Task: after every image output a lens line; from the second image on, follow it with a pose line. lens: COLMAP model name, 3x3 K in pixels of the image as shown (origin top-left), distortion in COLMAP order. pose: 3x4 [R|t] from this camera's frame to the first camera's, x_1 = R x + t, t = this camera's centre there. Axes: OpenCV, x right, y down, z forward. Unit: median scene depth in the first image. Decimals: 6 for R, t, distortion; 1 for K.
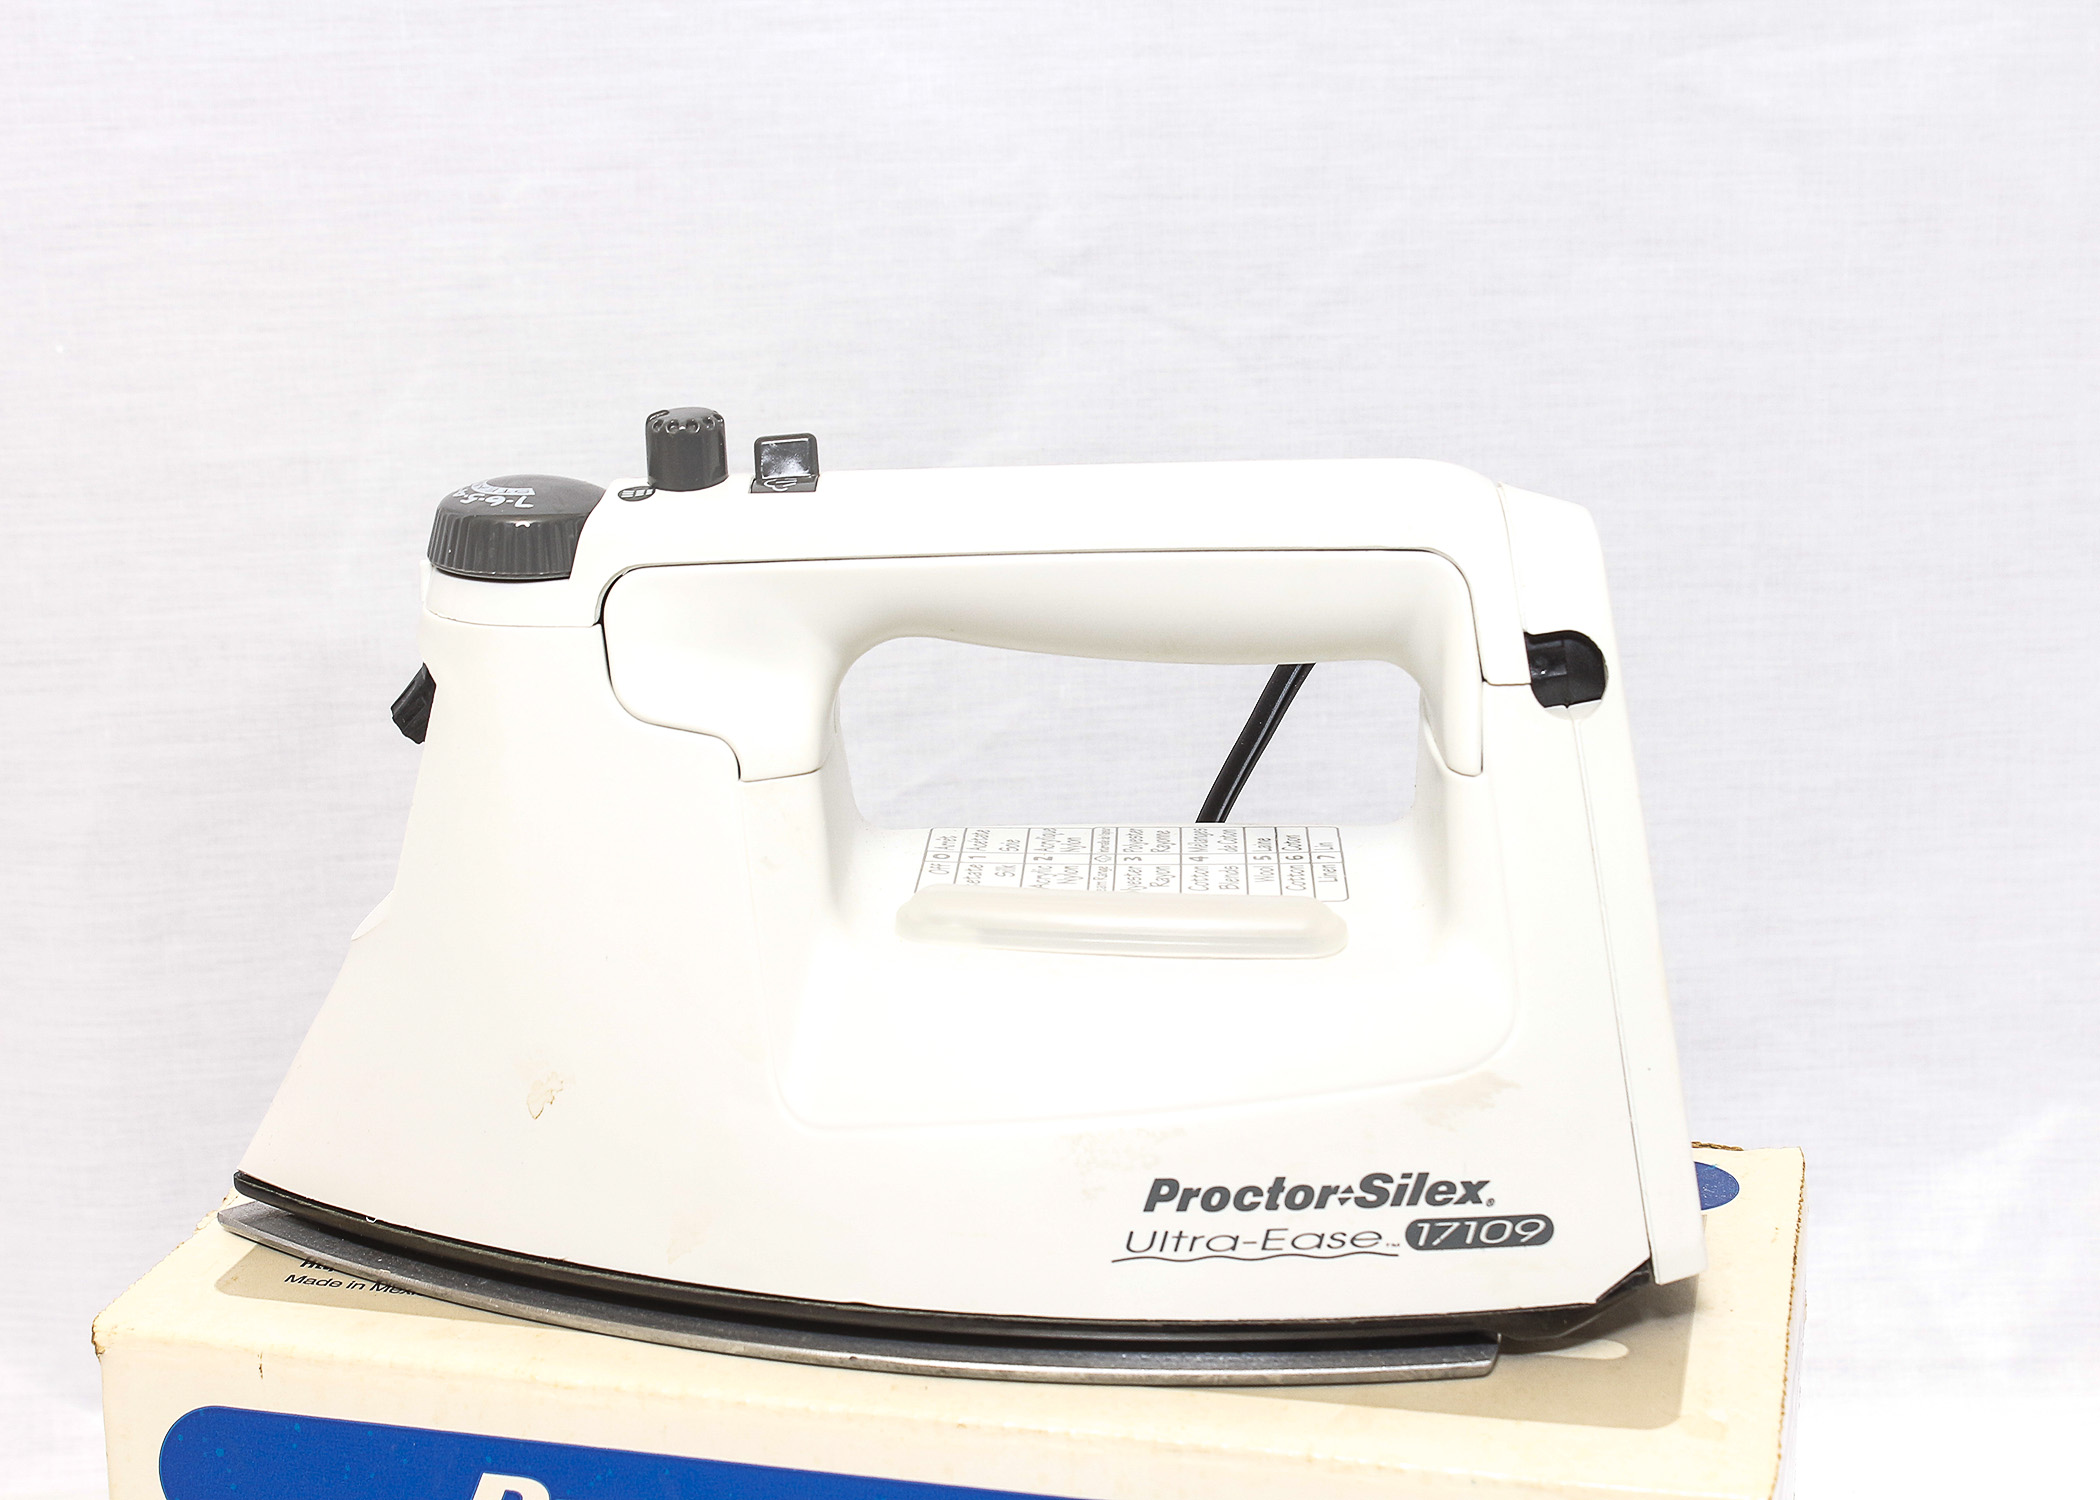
lens RADIAL K [[4951.5, 0, 1058.5], [0, 4951.5, 738.9], [0, 0, 1]] dist [0.037204, 0.000000]
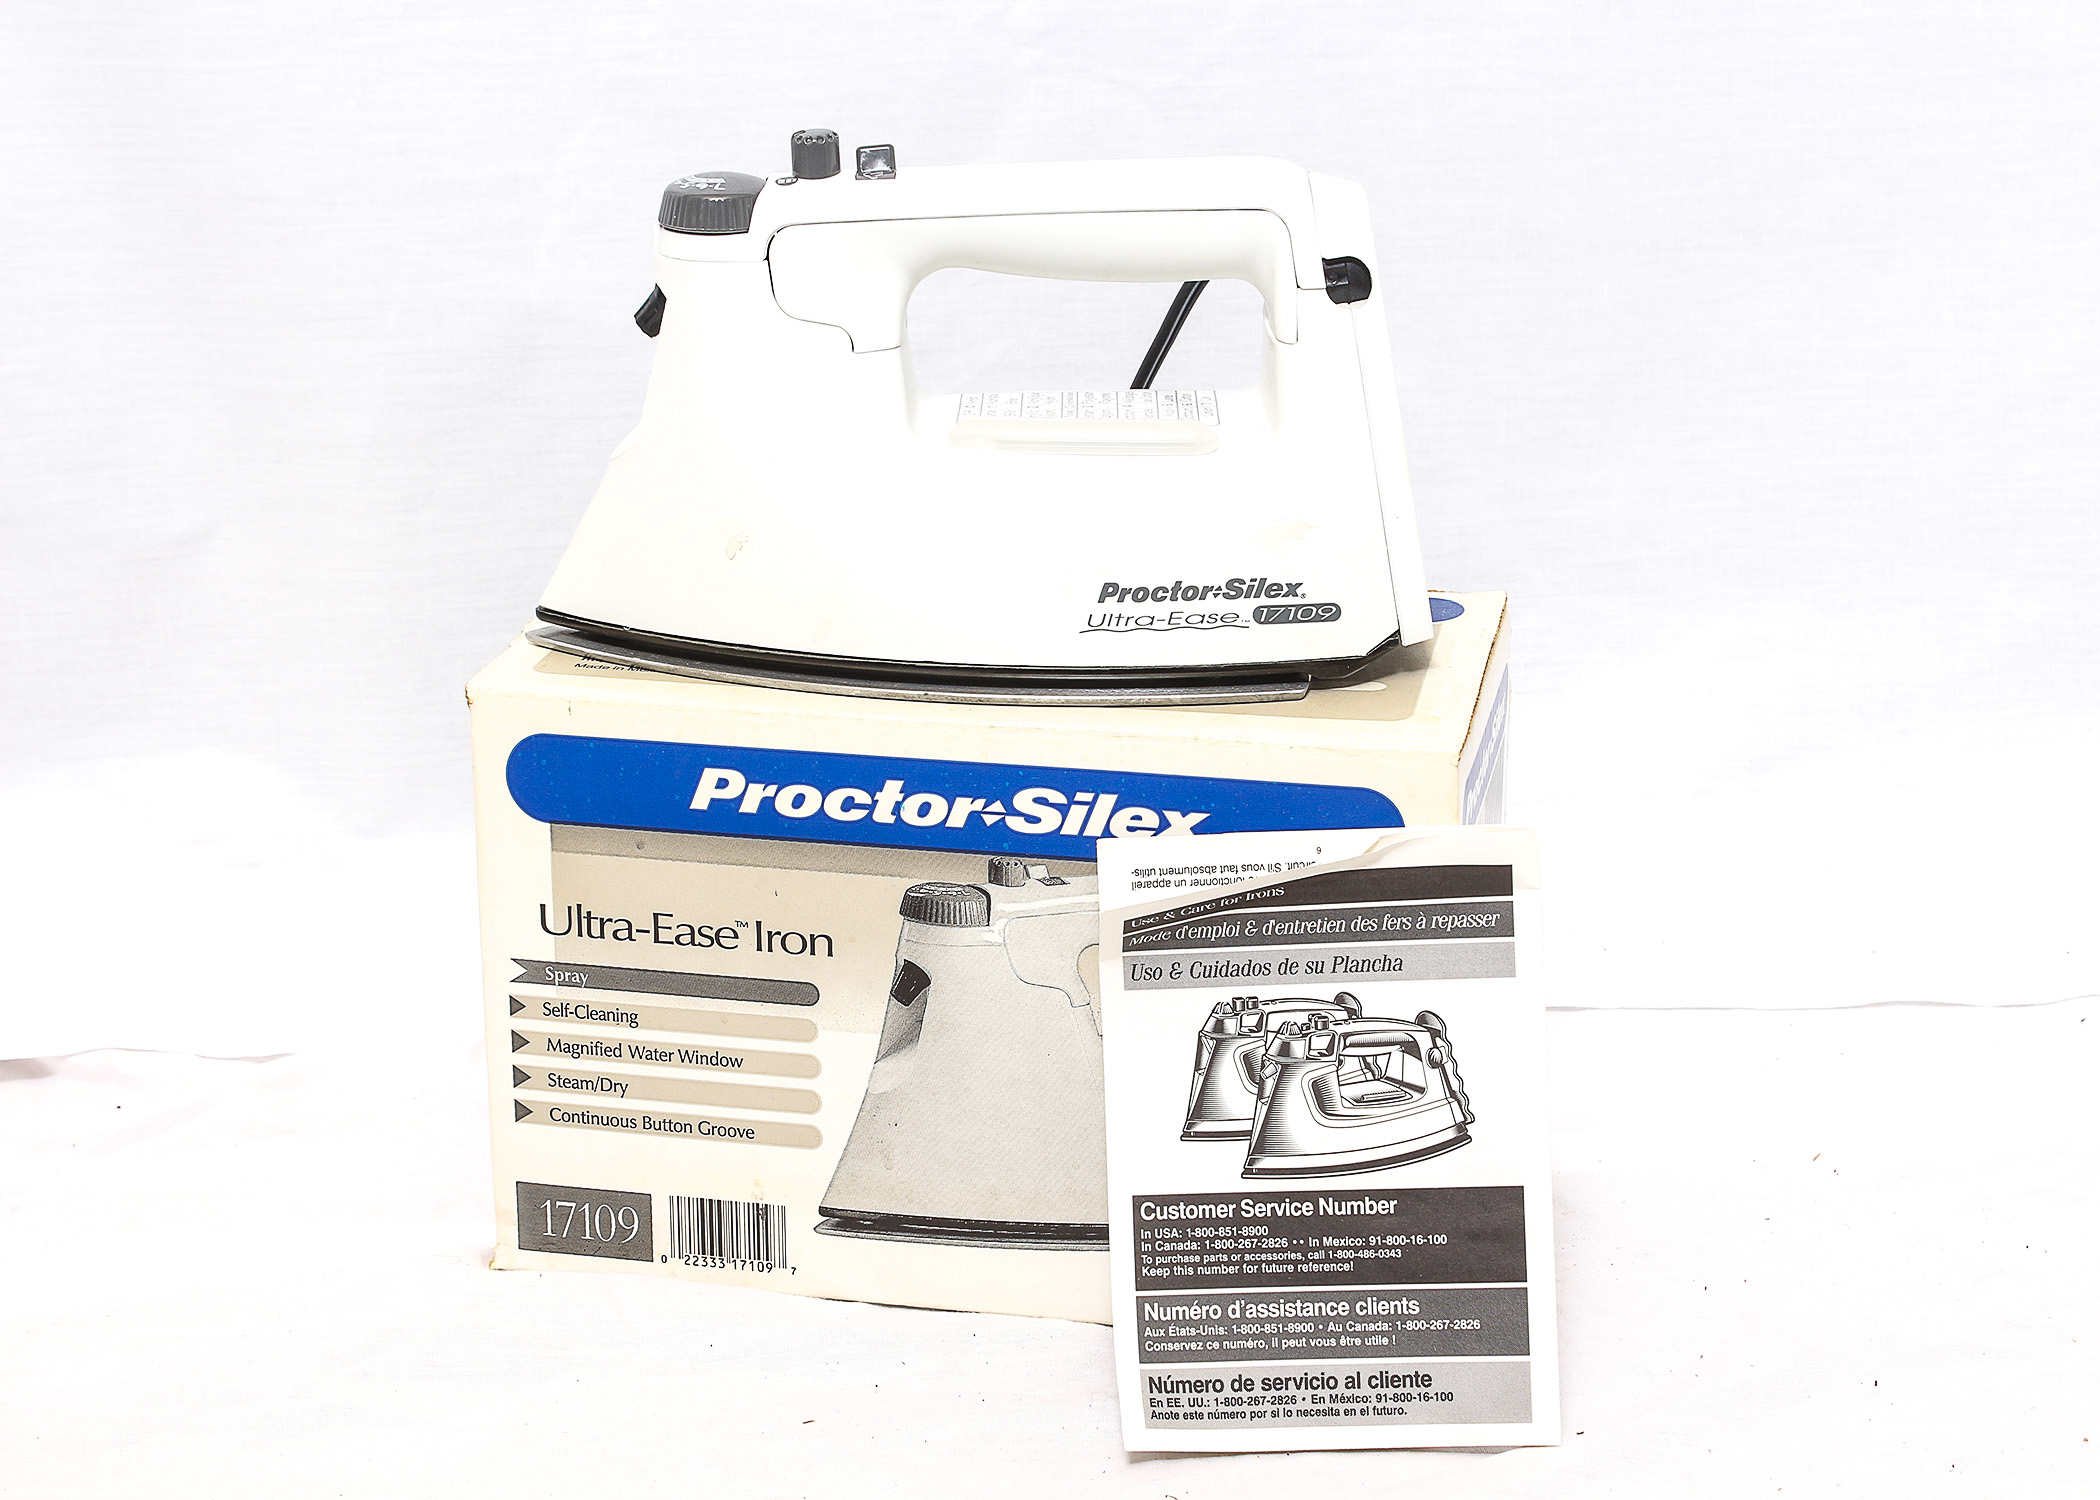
lens RADIAL K [[5059.9, 0, 1027.5], [0, 5059.9, 770.3], [0, 0, 1]] dist [0.060857, 0.000000]
pose [[0.999894, -0.010933, 0.009593, -0.022498], [0.010462, 0.998801, 0.047818, 0.065033], [-0.010104, -0.047712, 0.998810, -0.679464]]
